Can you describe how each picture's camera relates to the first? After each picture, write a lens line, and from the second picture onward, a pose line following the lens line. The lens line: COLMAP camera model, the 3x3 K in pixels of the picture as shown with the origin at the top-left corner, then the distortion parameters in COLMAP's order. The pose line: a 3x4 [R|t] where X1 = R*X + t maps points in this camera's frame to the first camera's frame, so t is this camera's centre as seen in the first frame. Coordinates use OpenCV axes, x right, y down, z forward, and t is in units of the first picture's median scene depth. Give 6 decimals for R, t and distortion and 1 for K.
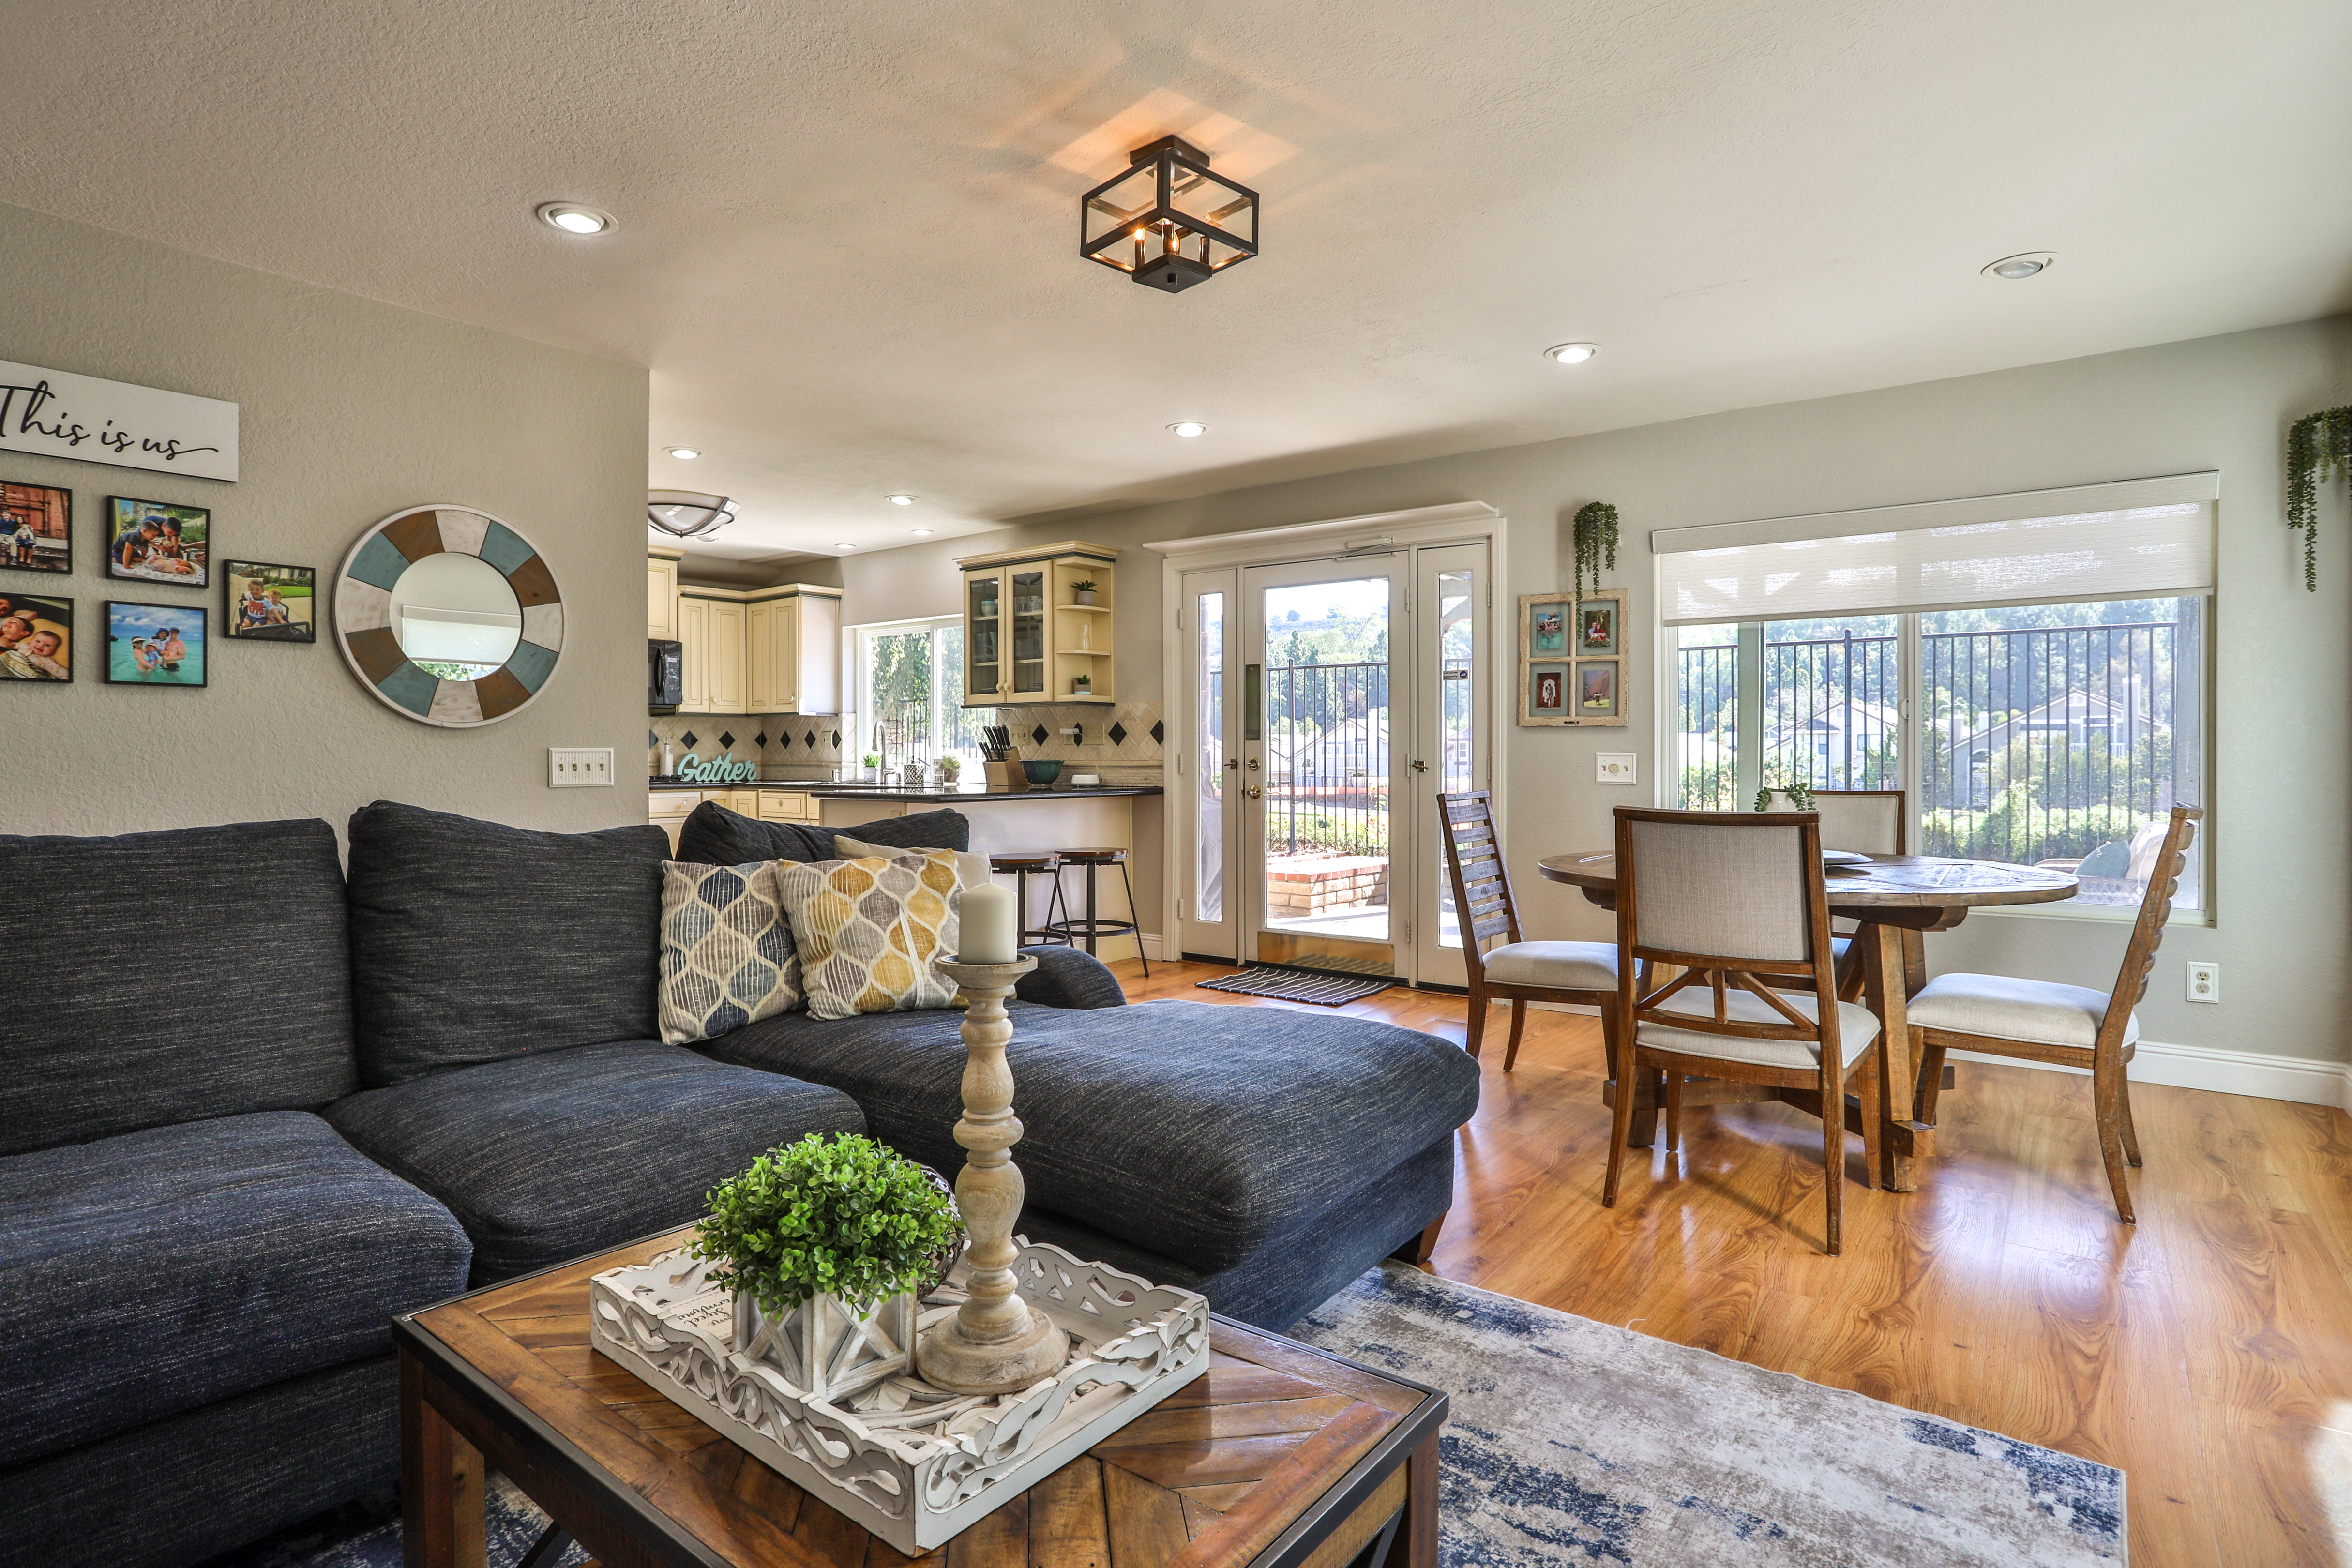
lens RADIAL K [[1220.1, 0, 1146.8], [0, 1220.1, 764.5], [0, 0, 1]] dist [-0.074173, 0.029453]
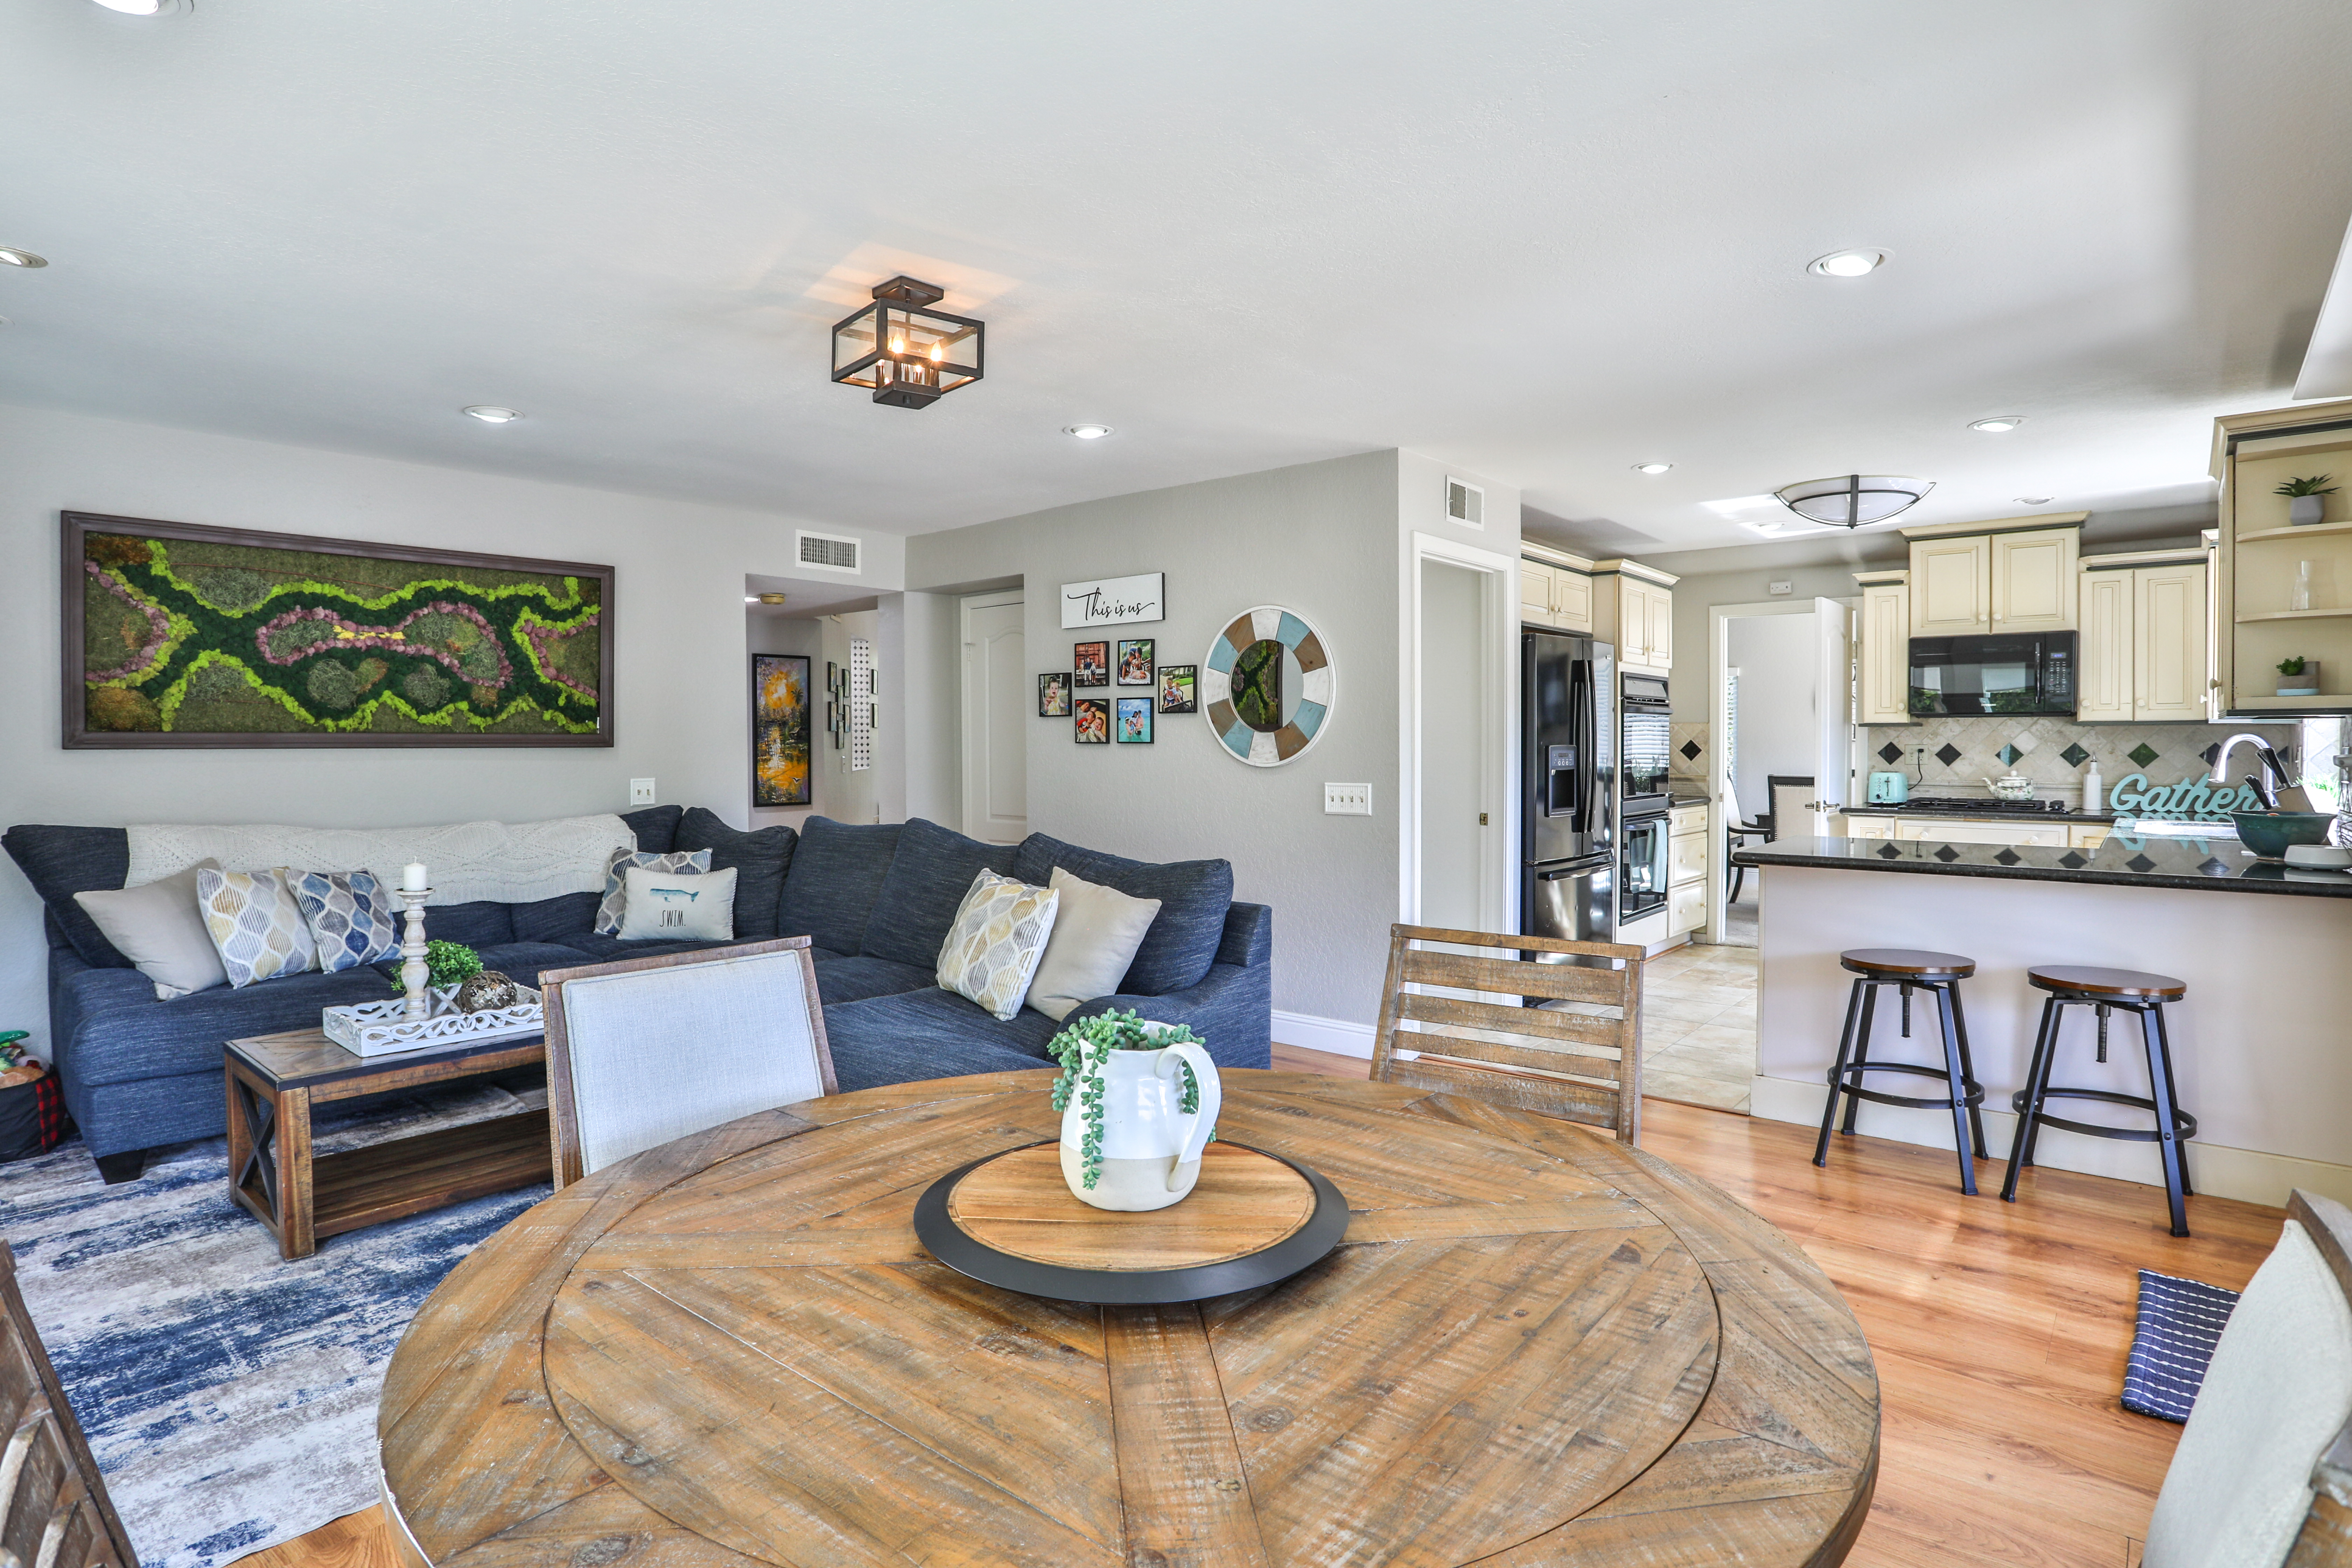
lens RADIAL K [[1220.1, 0, 1178.4], [0, 1220.1, 773.8], [0, 0, 1]] dist [-0.074173, 0.029453]
pose [[-0.031678, 0.028538, -0.999091, 0.553468], [-0.003290, 0.999584, 0.028656, -0.041403], [0.999493, 0.004194, -0.031571, 0.623394]]
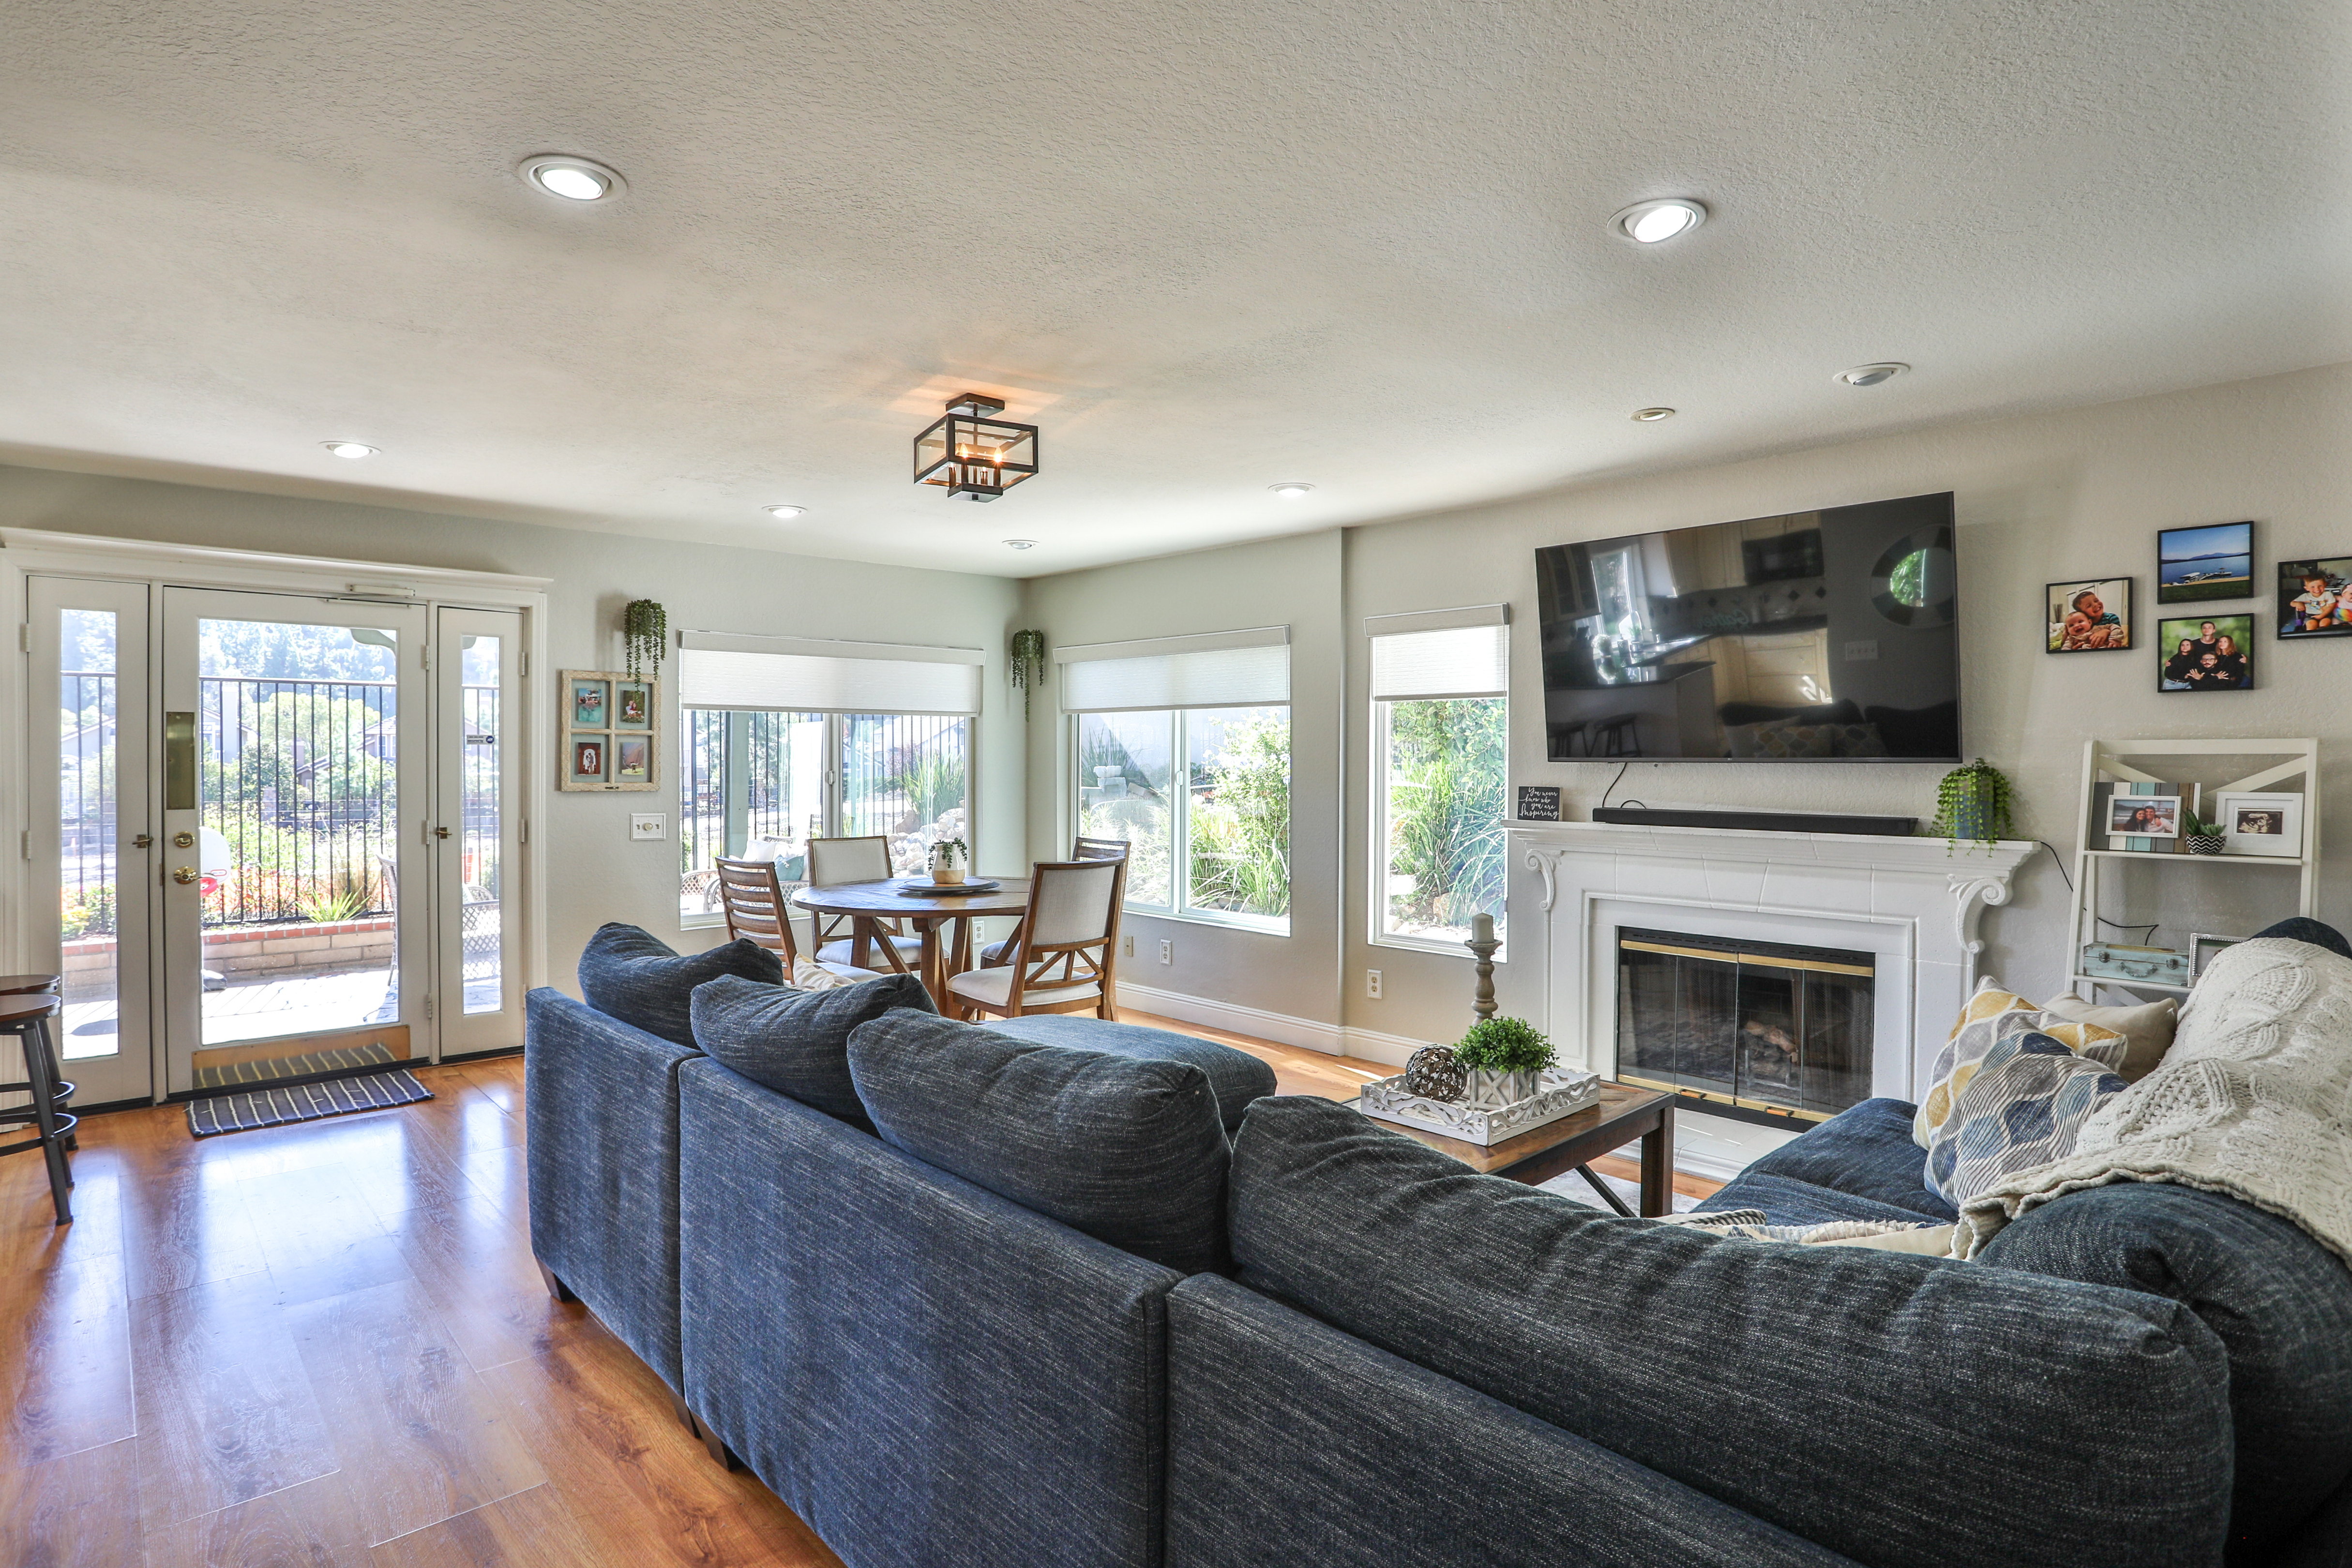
lens RADIAL K [[1220.1, 0, 1161.1], [0, 1220.1, 765.6], [0, 0, 1]] dist [-0.074173, 0.029453]
pose [[0.152900, -0.006689, 0.988219, -0.617064], [0.005999, 0.999965, 0.005840, -0.053451], [-0.988223, 0.005036, 0.152935, 0.289983]]
